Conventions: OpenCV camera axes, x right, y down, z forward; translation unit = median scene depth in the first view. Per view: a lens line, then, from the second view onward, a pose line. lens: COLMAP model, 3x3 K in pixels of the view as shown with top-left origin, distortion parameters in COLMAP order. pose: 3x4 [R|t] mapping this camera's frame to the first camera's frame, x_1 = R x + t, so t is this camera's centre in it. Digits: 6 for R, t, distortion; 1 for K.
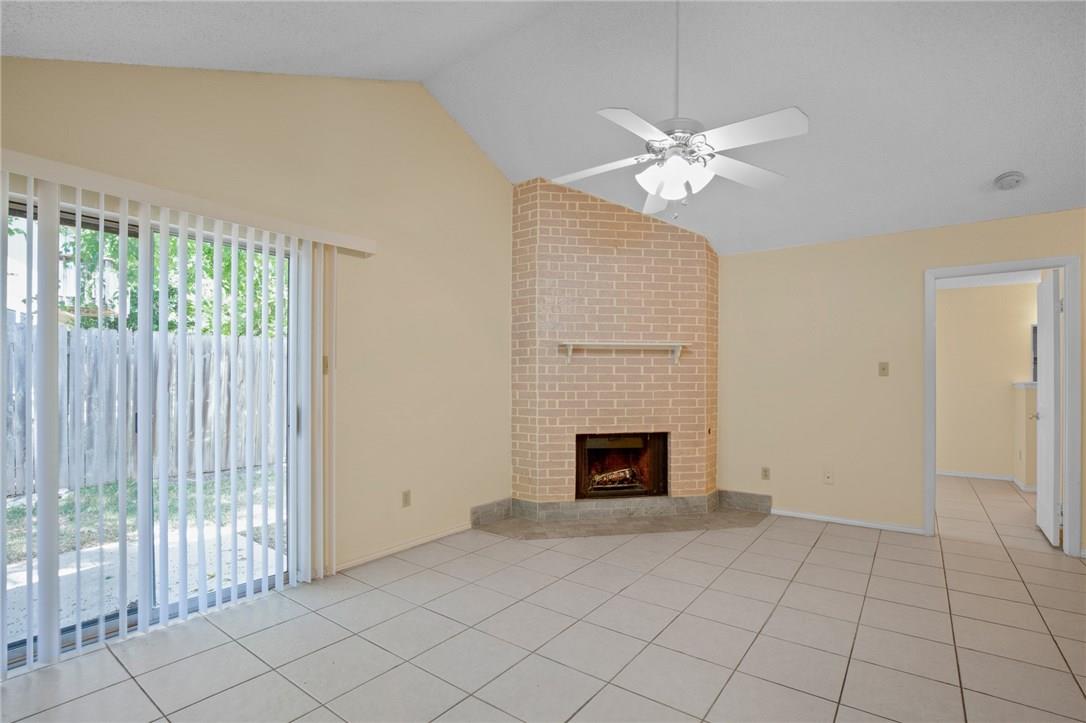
lens RADIAL K [[512.2, 0, 546.0], [0, 512.2, 380.8], [0, 0, 1]] dist [-0.030266, 0.000014]
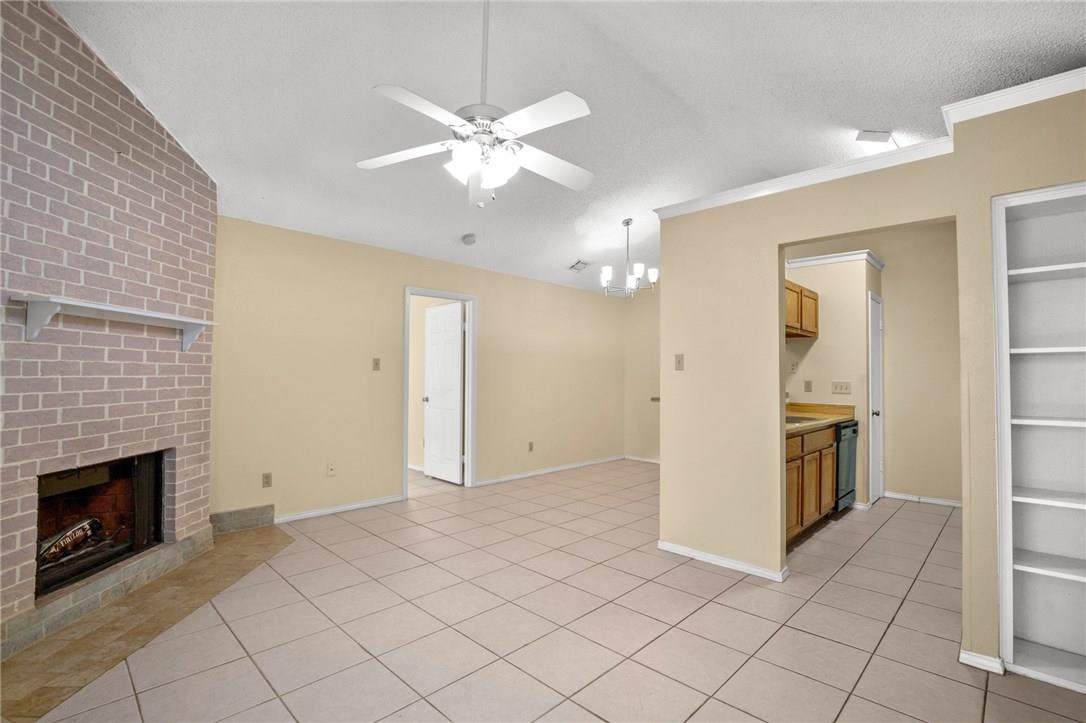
lens RADIAL K [[495.2, 0, 558.4], [0, 495.2, 363.6], [0, 0, 1]] dist [-0.022878, 0.000485]
pose [[0.119987, 0.024217, 0.992480, -0.360074], [-0.005348, 0.999704, -0.023747, -0.000571], [-0.992761, -0.002458, 0.120081, 0.414738]]
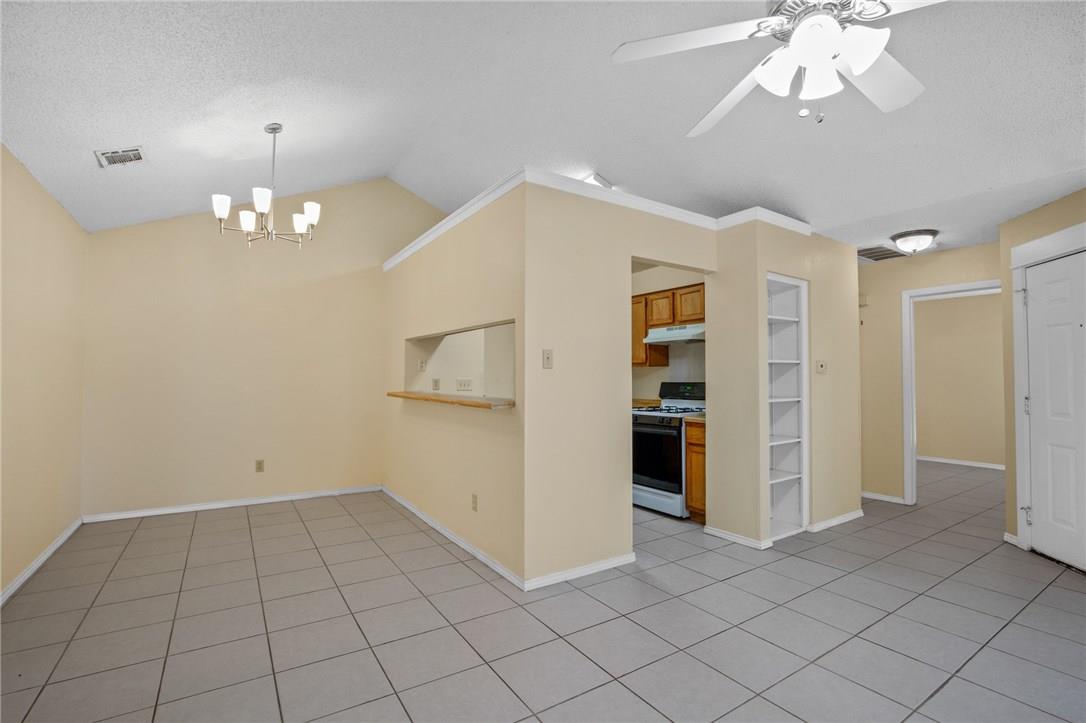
lens RADIAL K [[500.2, 0, 543.0], [0, 500.2, 361.5], [0, 0, 1]] dist [-0.026527, 0.000050]
pose [[-0.935572, 0.002292, 0.353129, 0.196473], [-0.008042, 0.999581, -0.027794, -0.000300], [-0.353044, -0.028843, -0.935162, 0.938448]]
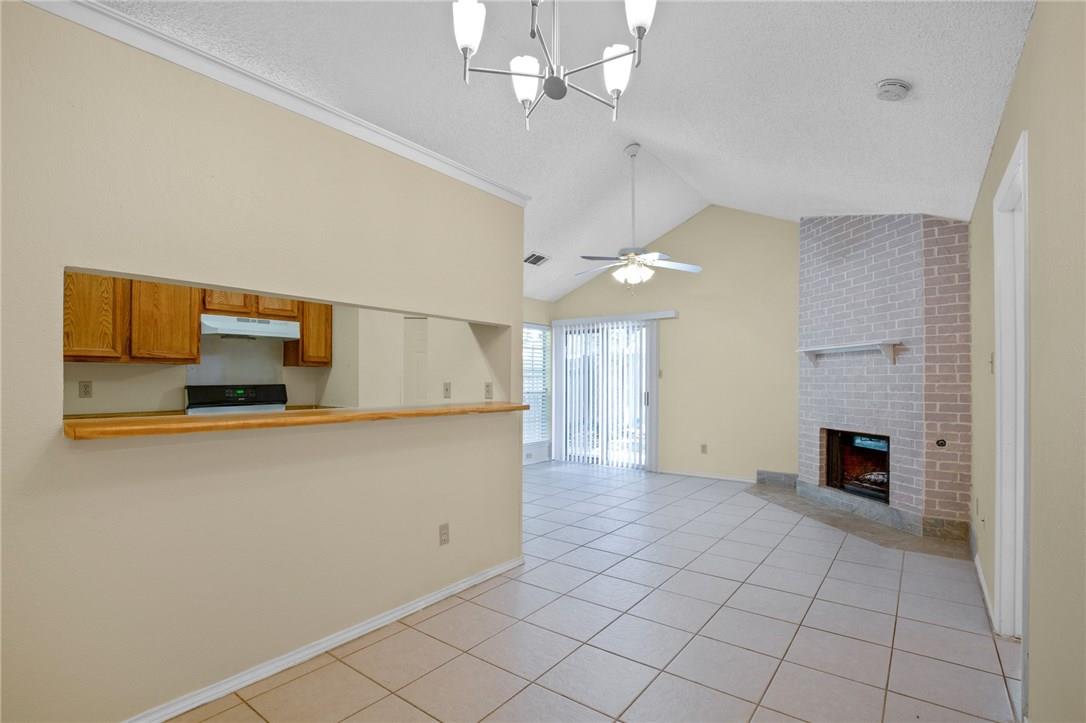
lens RADIAL K [[512.2, 0, 546.0], [0, 512.2, 380.8], [0, 0, 1]] dist [-0.030266, 0.000014]
pose [[-0.011464, -0.003476, -0.999928, 1.197034], [-0.005112, 0.999981, -0.003418, 0.005034], [0.999921, 0.005073, -0.011482, 0.390437]]
